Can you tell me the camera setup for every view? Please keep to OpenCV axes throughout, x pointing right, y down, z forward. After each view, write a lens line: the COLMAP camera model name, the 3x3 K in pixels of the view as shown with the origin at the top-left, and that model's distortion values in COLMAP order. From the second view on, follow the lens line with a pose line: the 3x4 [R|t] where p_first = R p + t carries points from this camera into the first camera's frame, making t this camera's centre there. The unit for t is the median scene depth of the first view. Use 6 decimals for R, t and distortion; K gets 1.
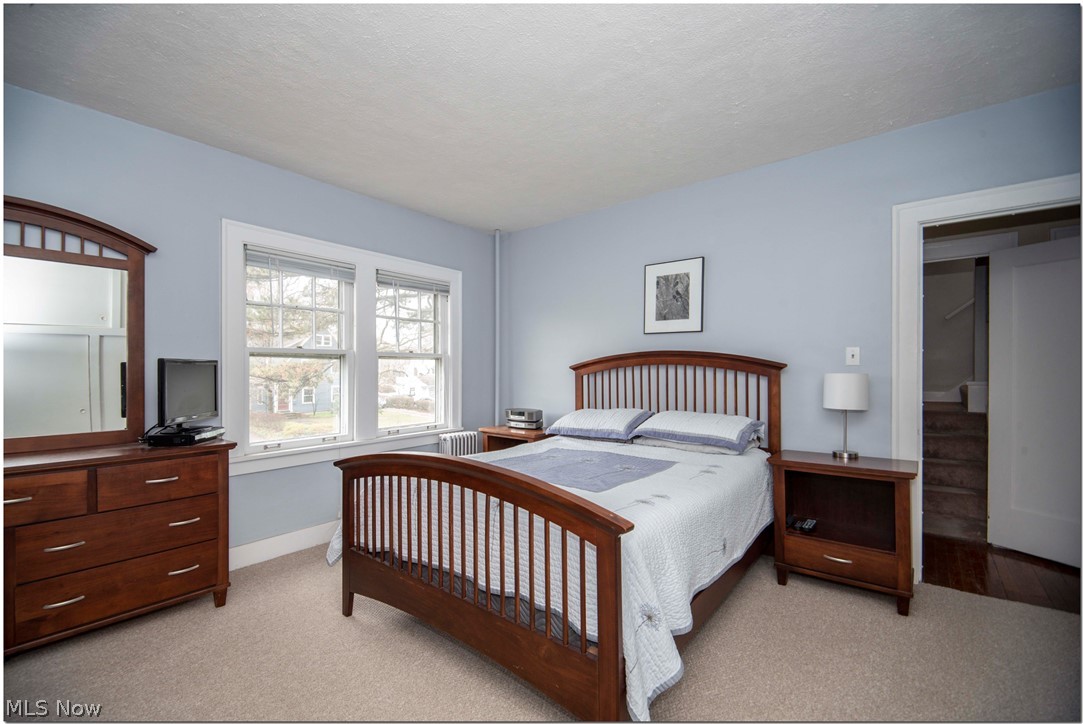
lens RADIAL K [[448.0, 0, 538.8], [0, 448.0, 370.1], [0, 0, 1]] dist [-0.002290, -0.000239]
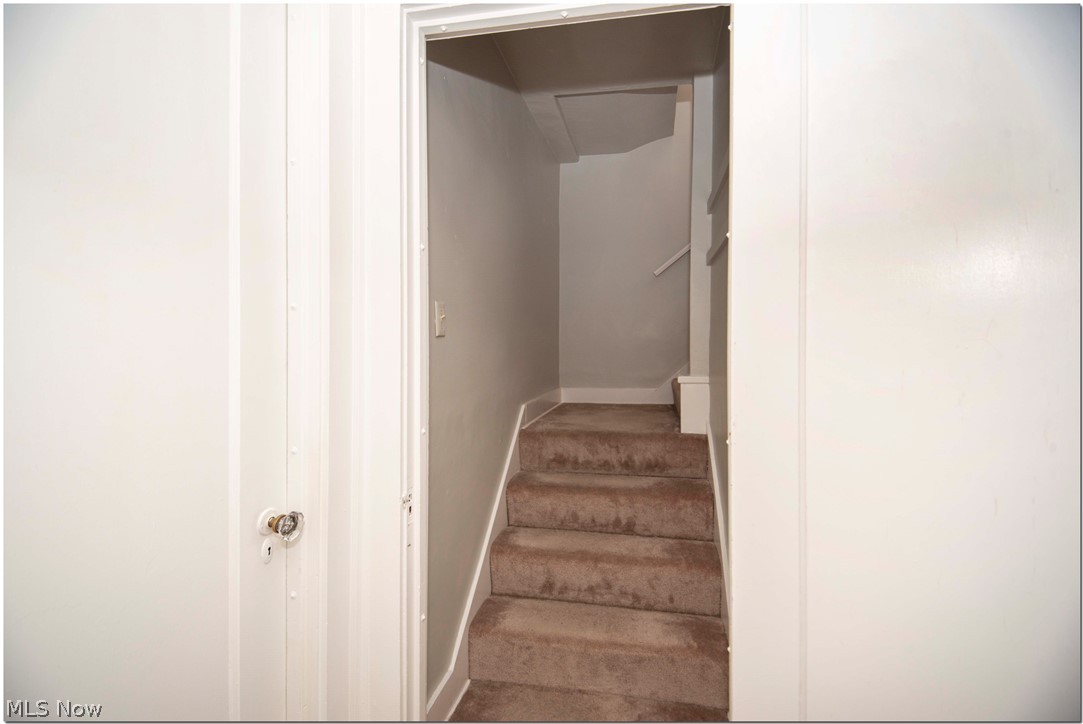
lens RADIAL K [[477.7, 0, 543.0], [0, 477.7, 365.3], [0, 0, 1]] dist [0.002919, 0.000055]
pose [[0.881503, 0.010125, 0.472070, 0.336816], [-0.009971, 0.999946, -0.002829, 0.011141], [-0.472073, -0.002213, 0.881557, 0.355621]]
